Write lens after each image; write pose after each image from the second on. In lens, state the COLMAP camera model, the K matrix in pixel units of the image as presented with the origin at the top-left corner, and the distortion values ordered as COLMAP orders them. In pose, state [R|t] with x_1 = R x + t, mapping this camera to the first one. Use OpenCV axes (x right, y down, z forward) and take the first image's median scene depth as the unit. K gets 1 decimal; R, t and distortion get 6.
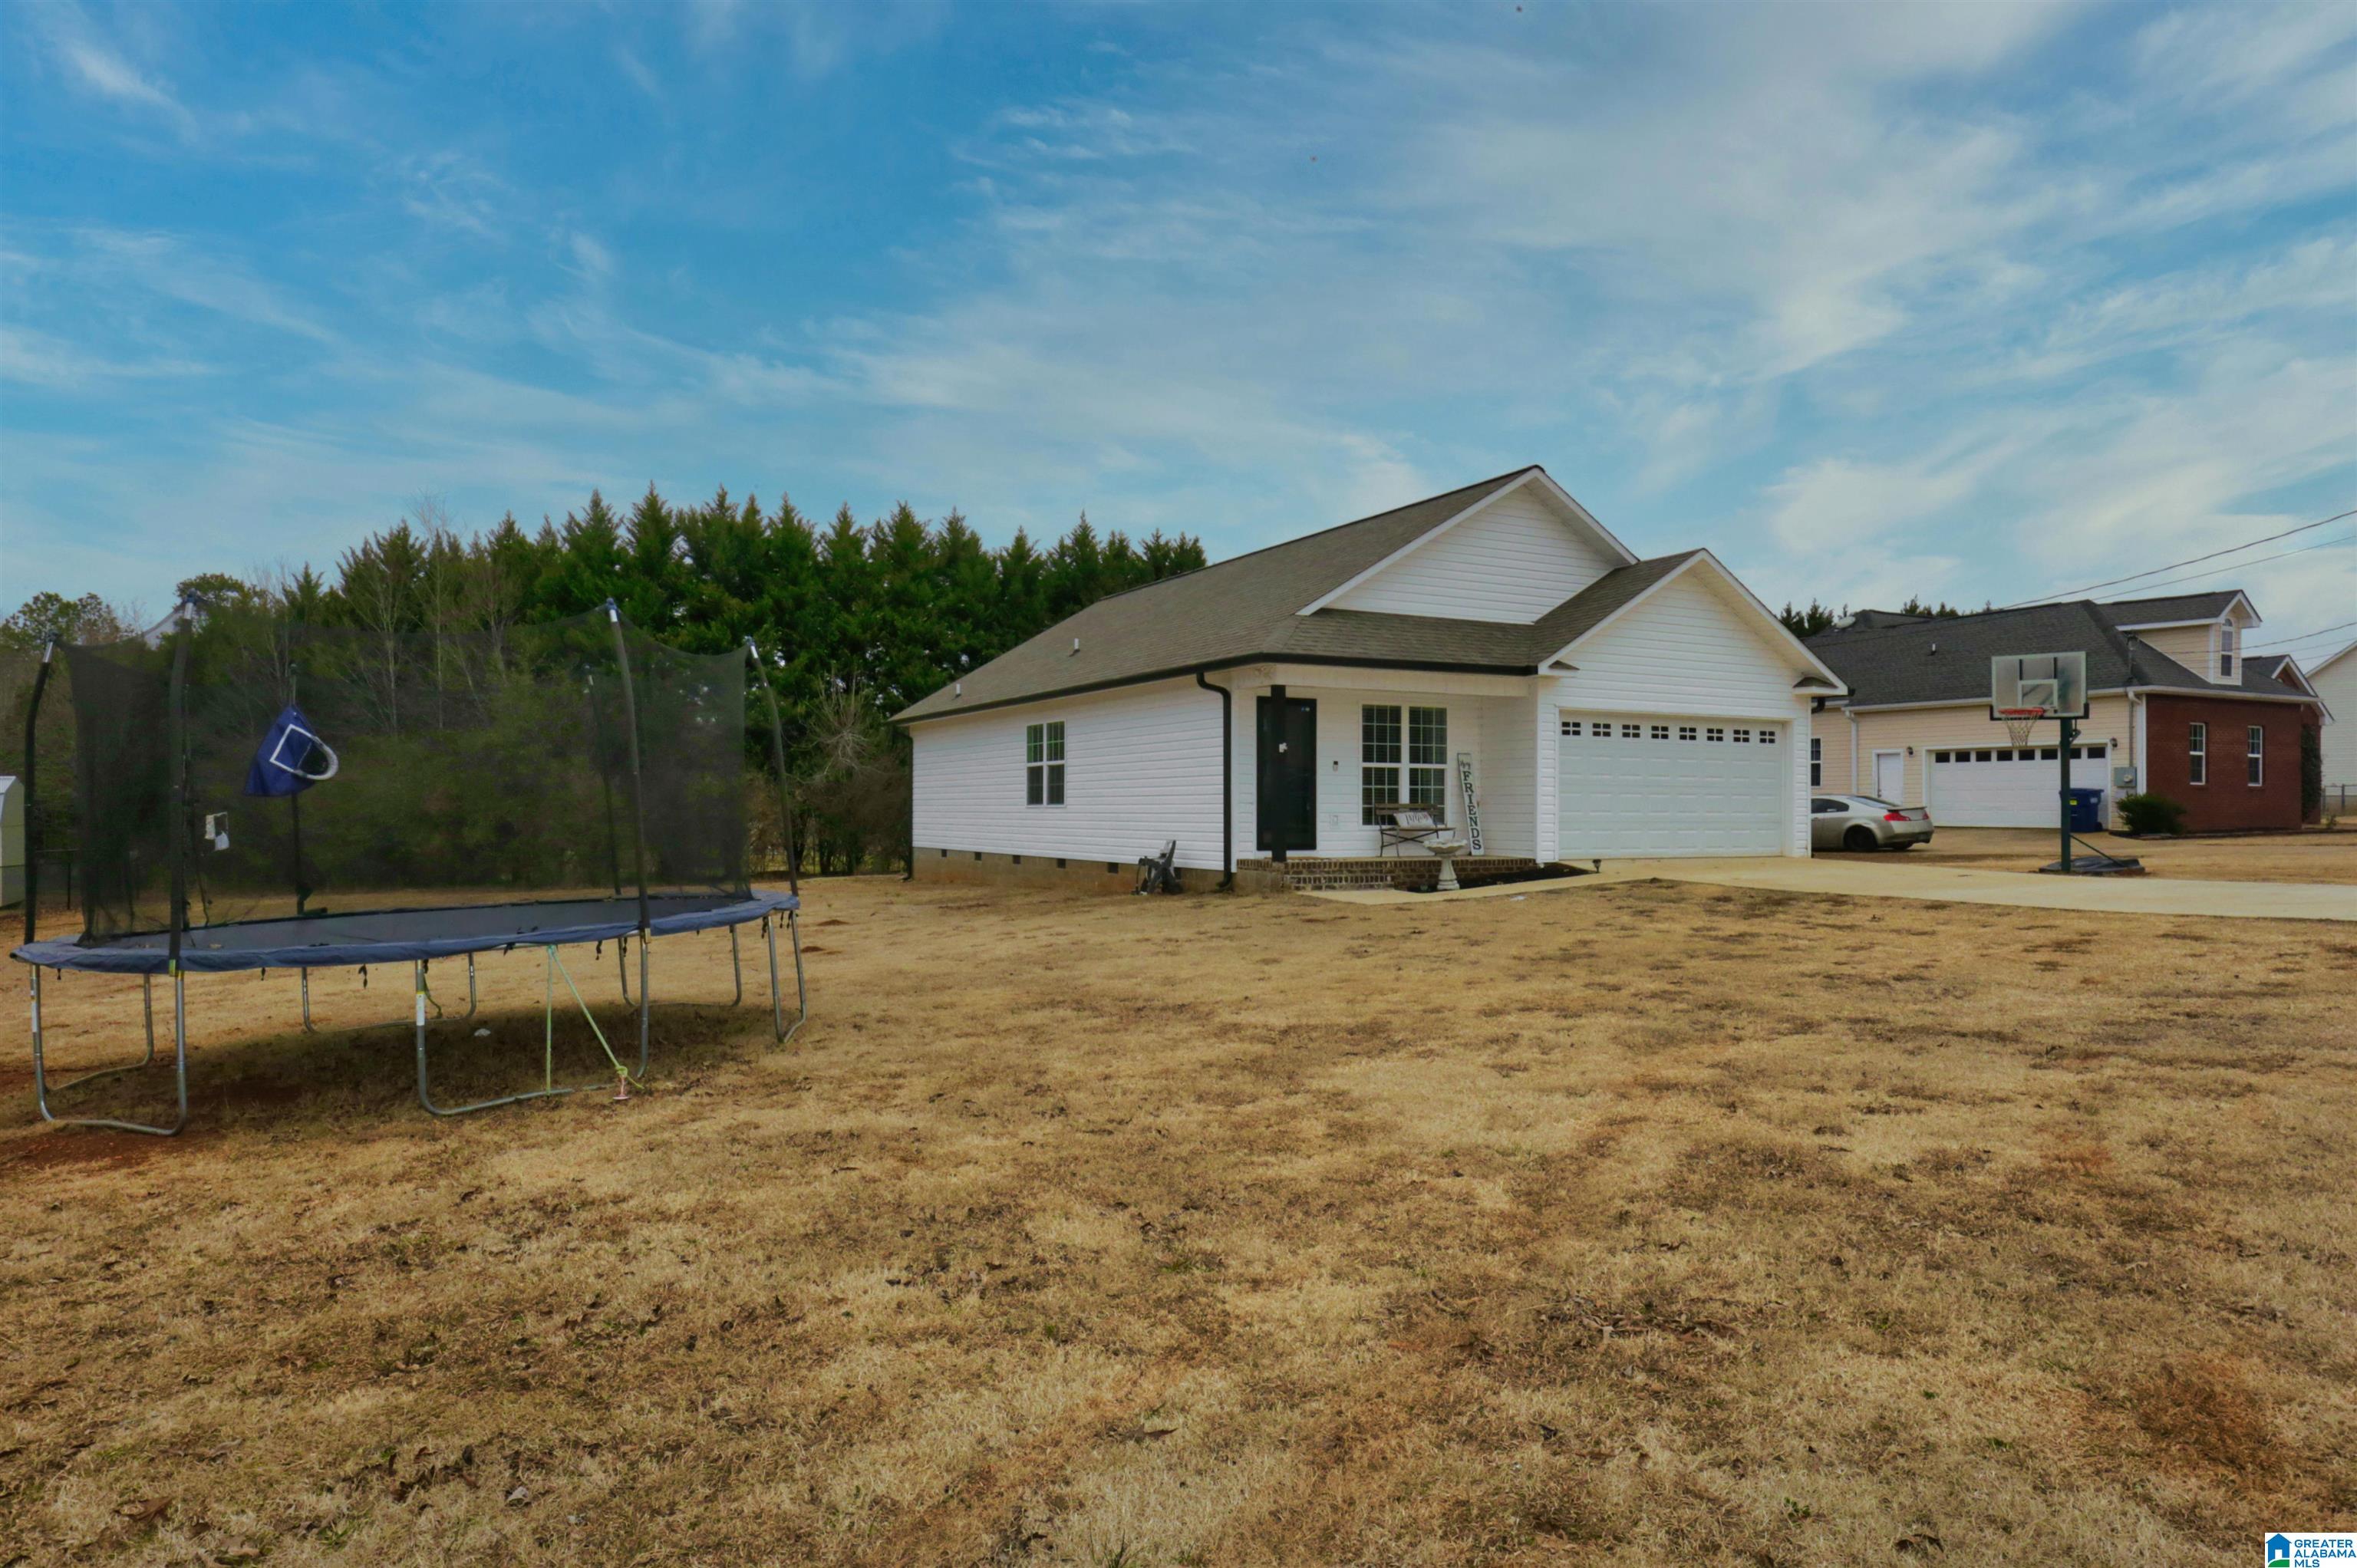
lens RADIAL K [[1352.6, 0, 1194.3], [0, 1352.6, 809.3], [0, 0, 1]] dist [-0.001557, -0.000081]
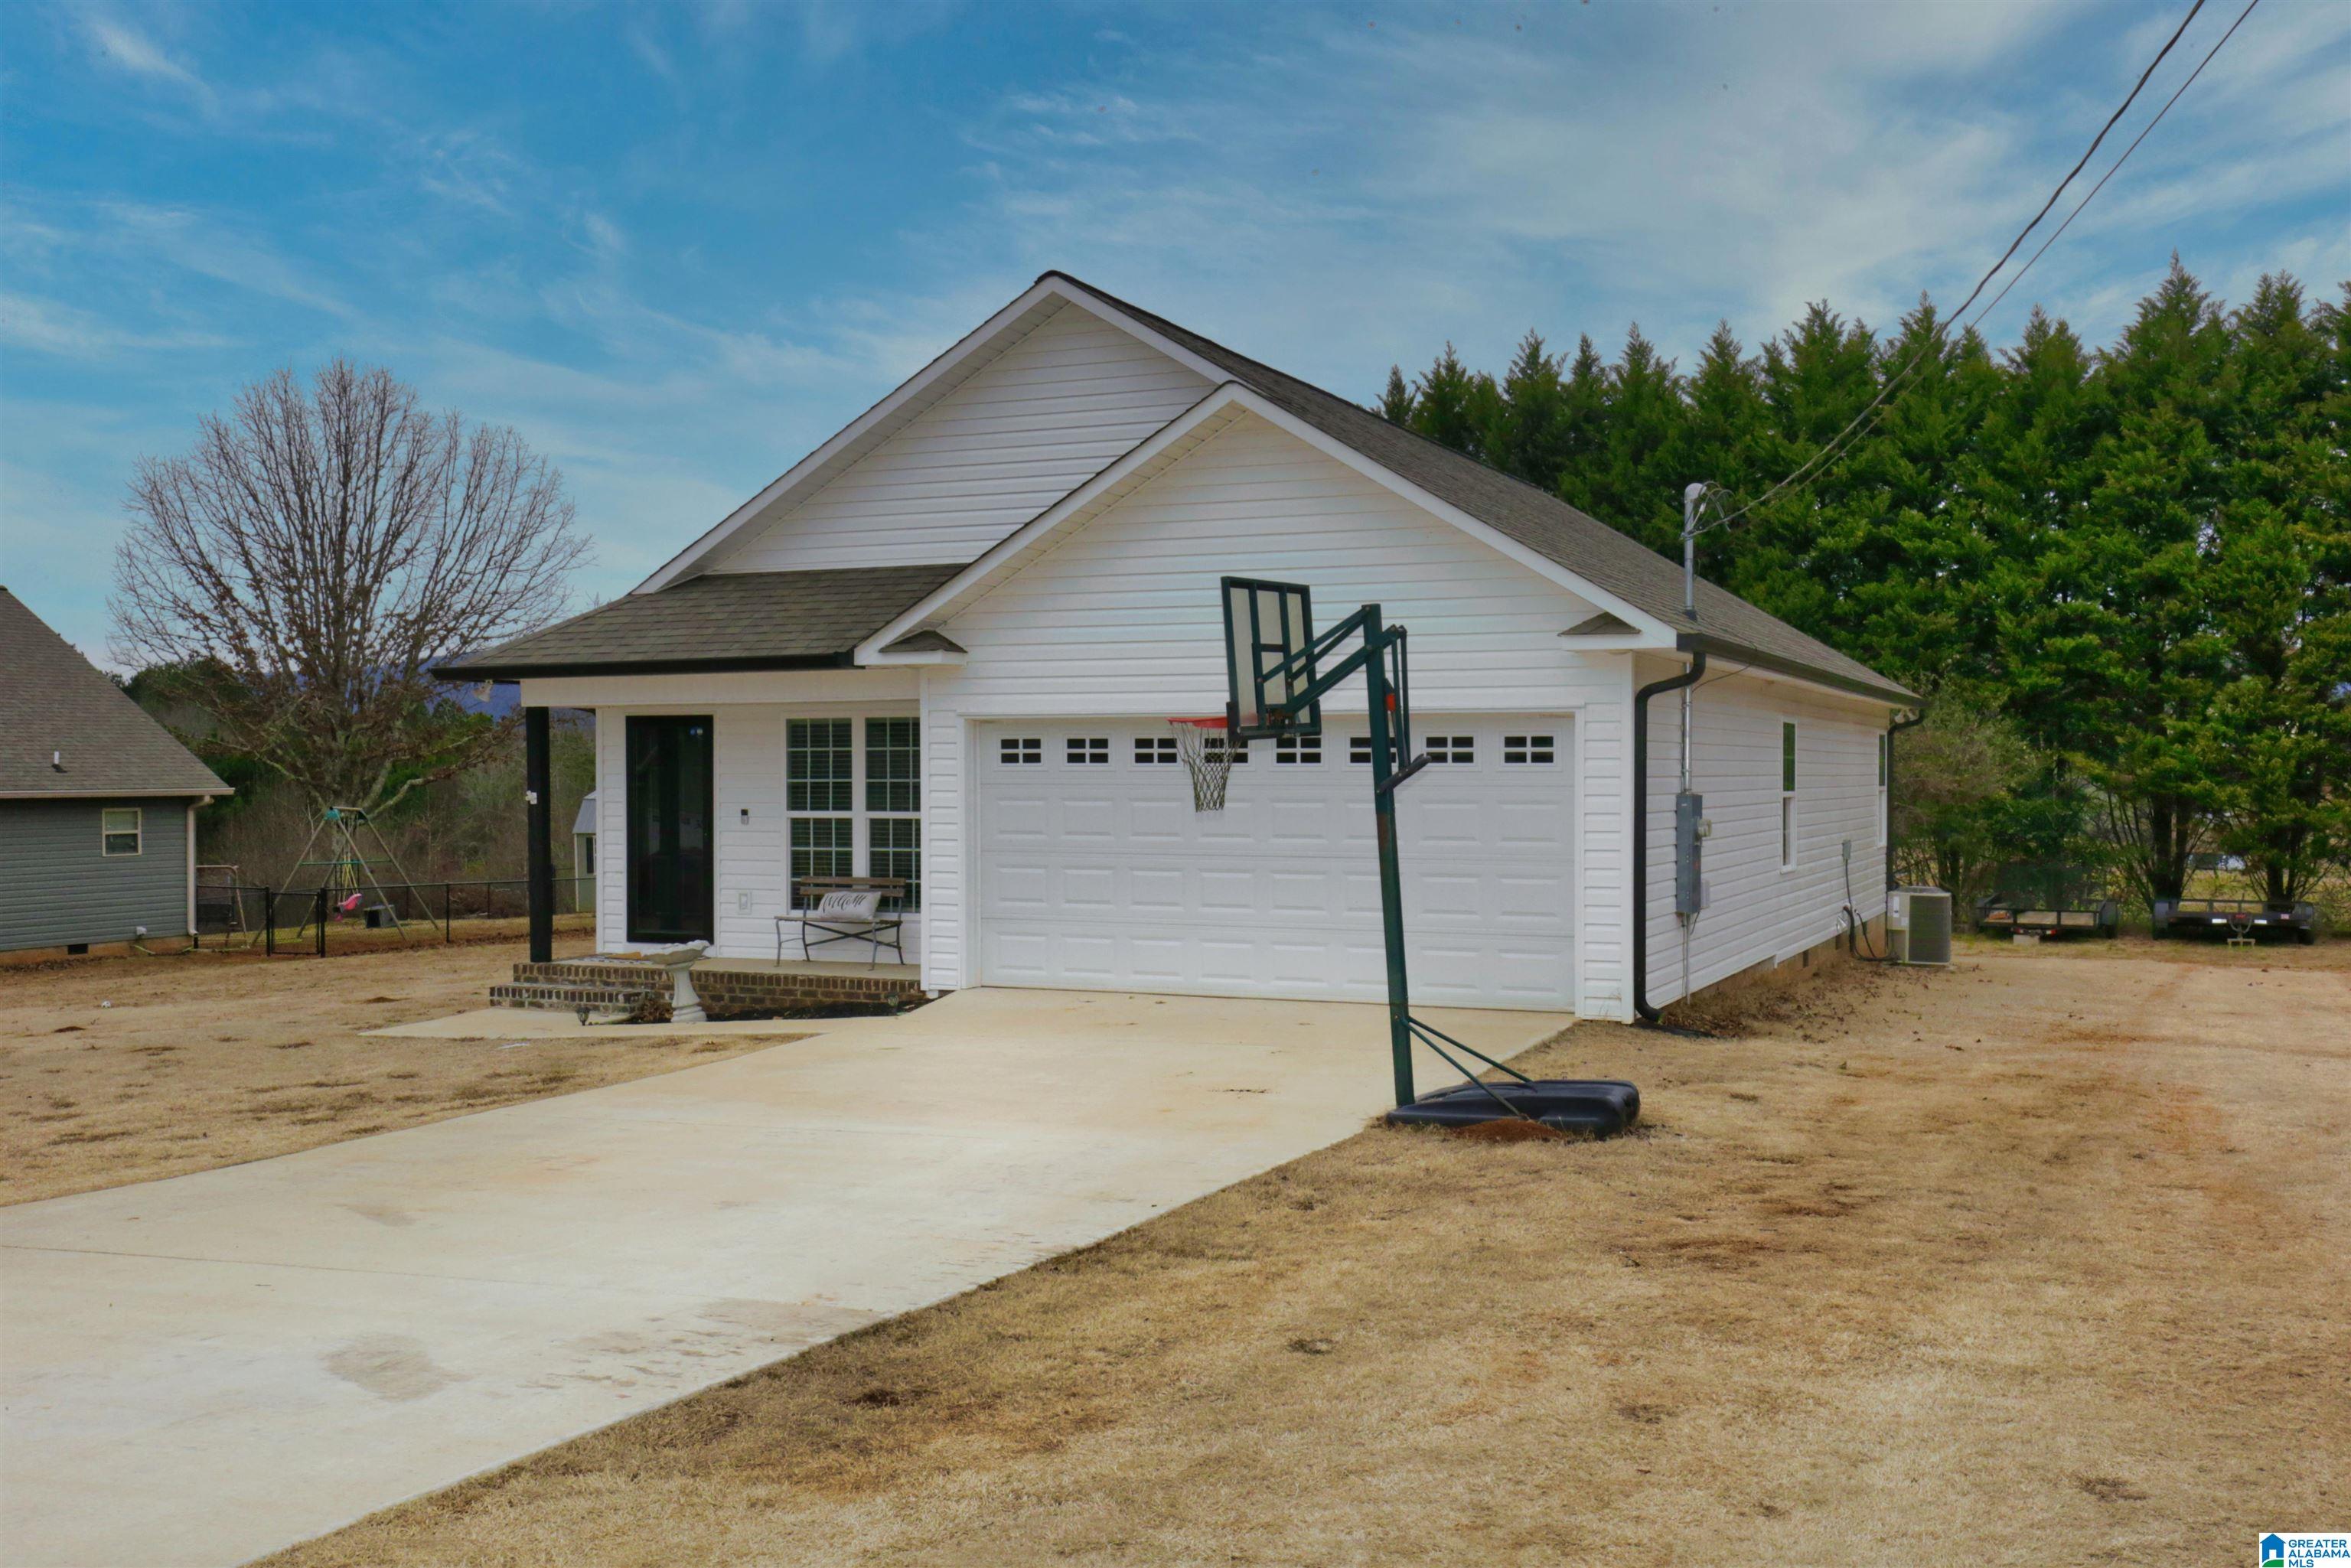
lens RADIAL K [[2230.9, 0, 1273.3], [0, 2230.9, 784.5], [0, 0, 1]] dist [0.042841, -0.000784]
pose [[0.630607, 0.001541, -0.776101, 1.053721], [0.001301, 0.999995, 0.003043, -0.048662], [0.776101, -0.002929, 0.630601, 0.505334]]
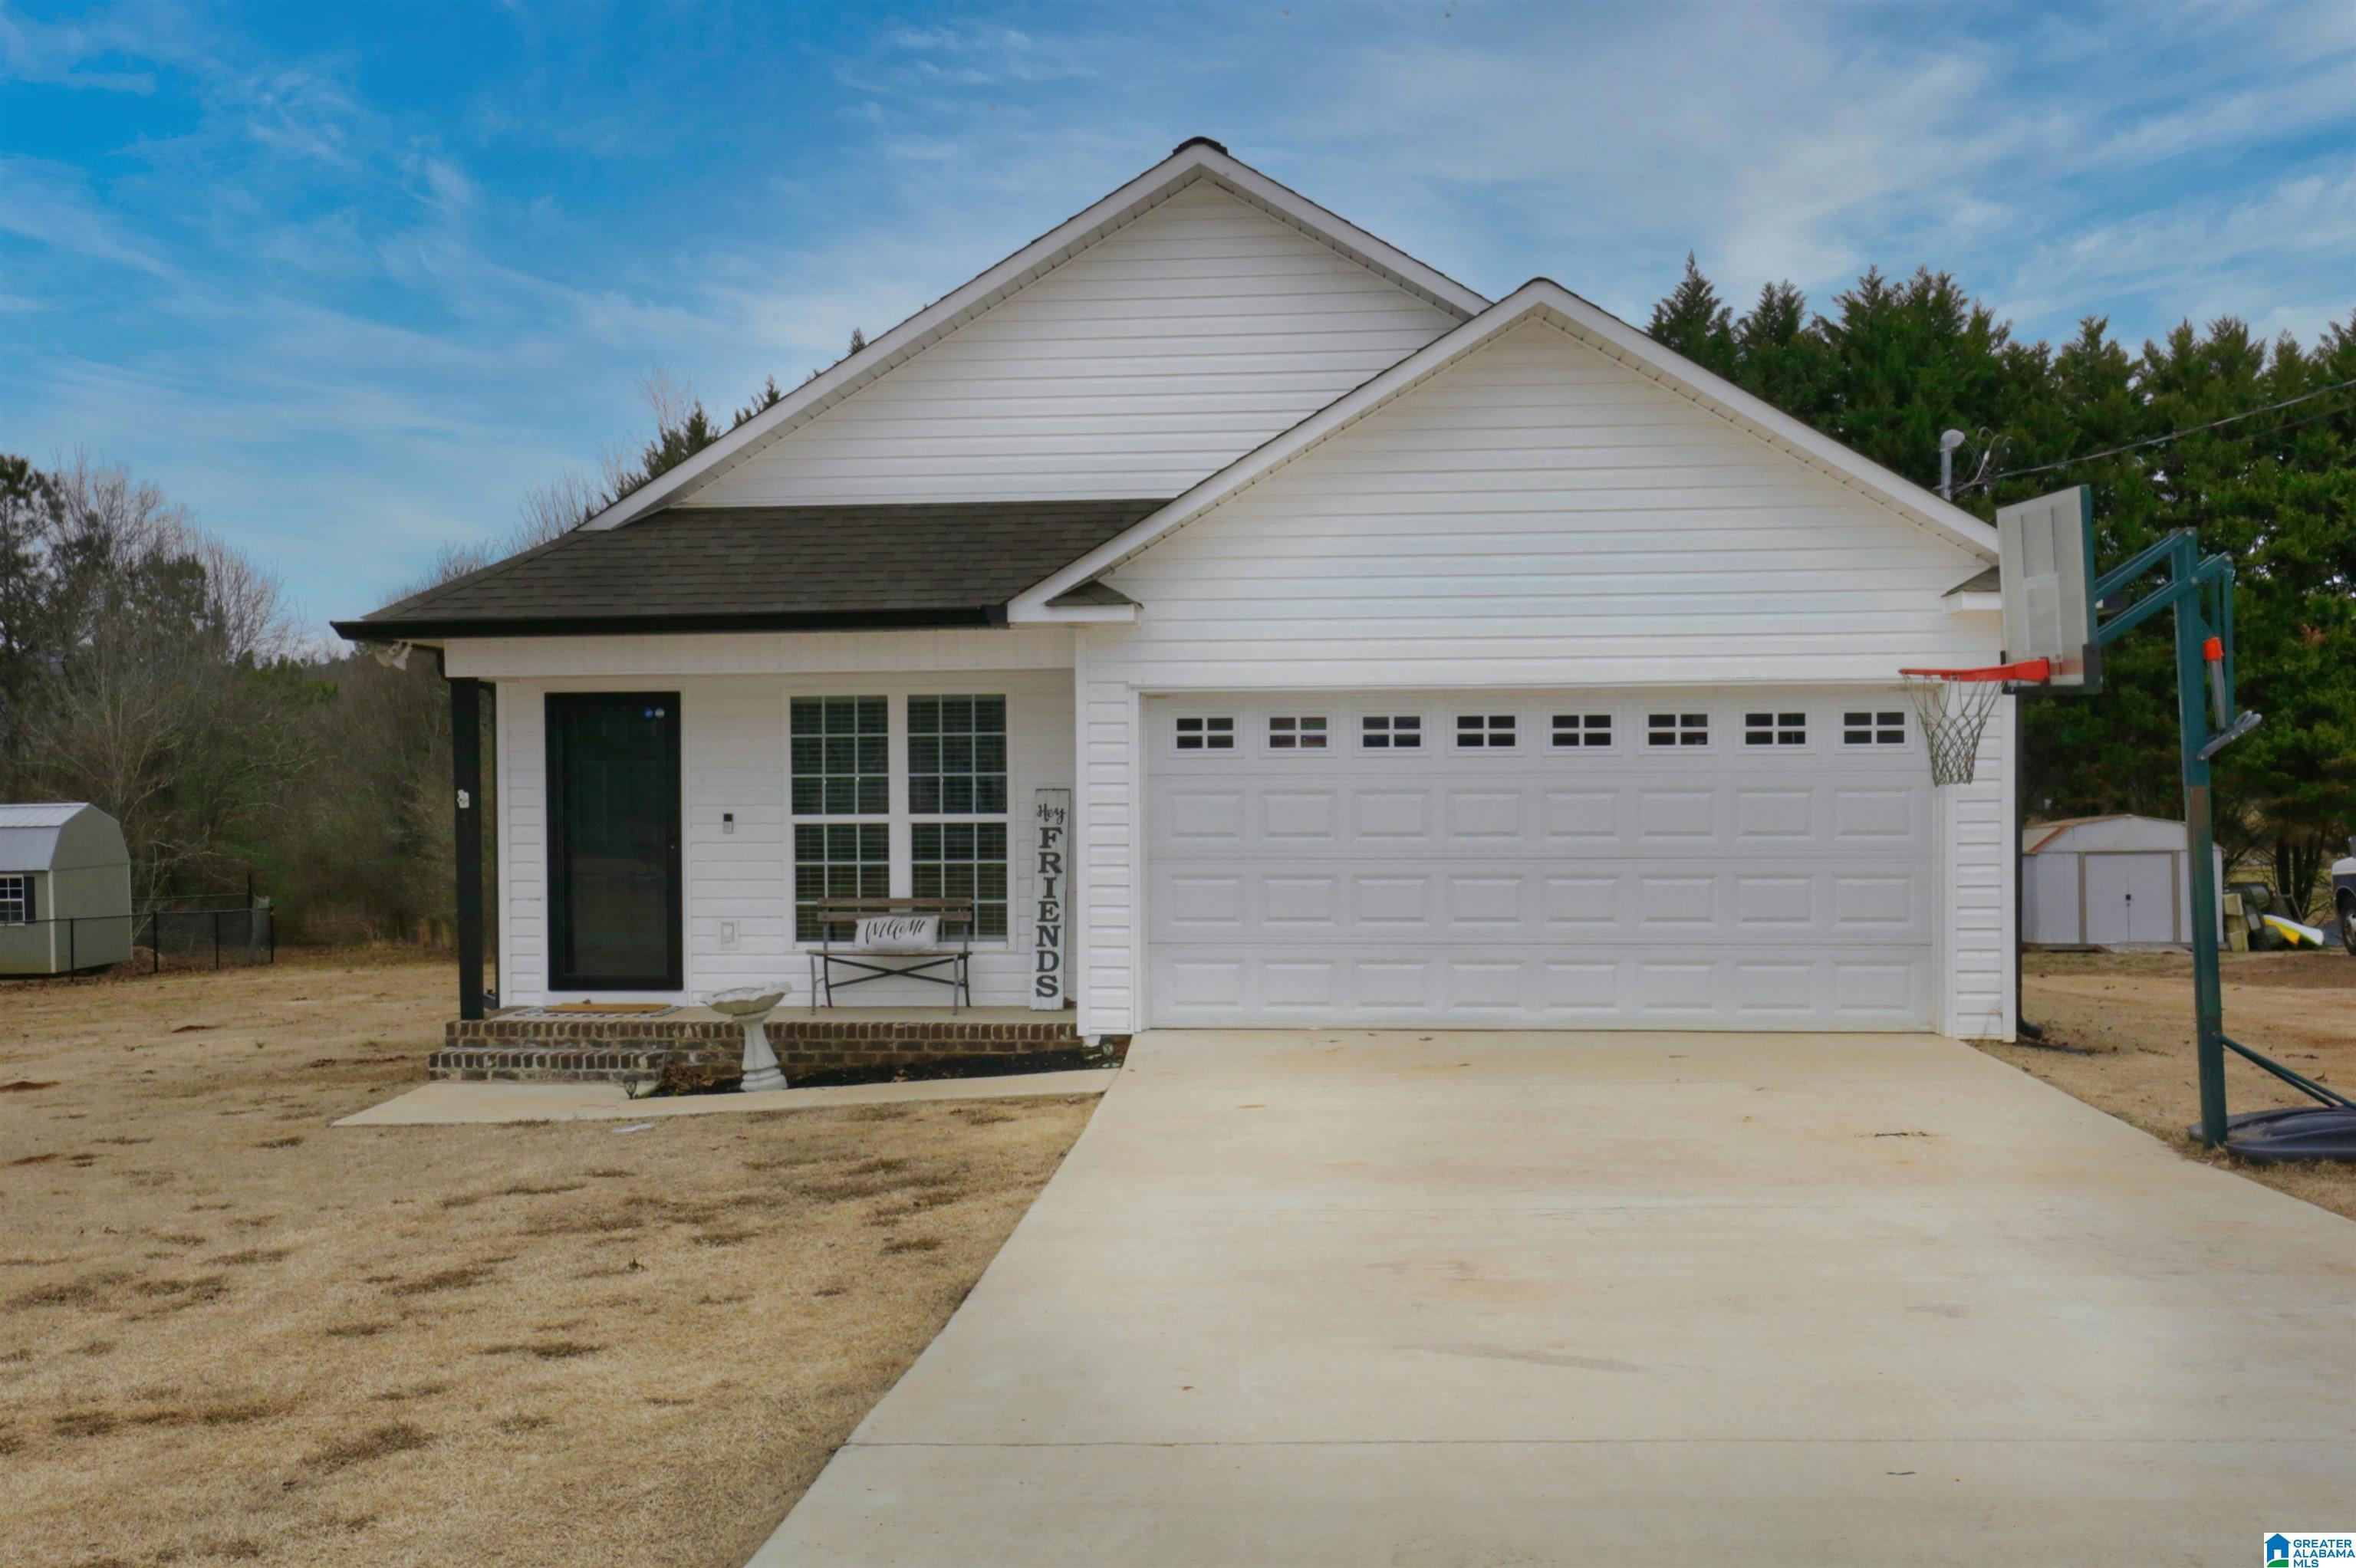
lens RADIAL K [[2392.0, 0, 1166.6], [0, 2392.0, 858.7], [0, 0, 1]] dist [0.004907, 0.007065]
pose [[0.838547, 0.005964, -0.544797, 0.695621], [0.008416, 0.999679, 0.023897, -0.037520], [0.544764, -0.024623, 0.838228, 0.336870]]
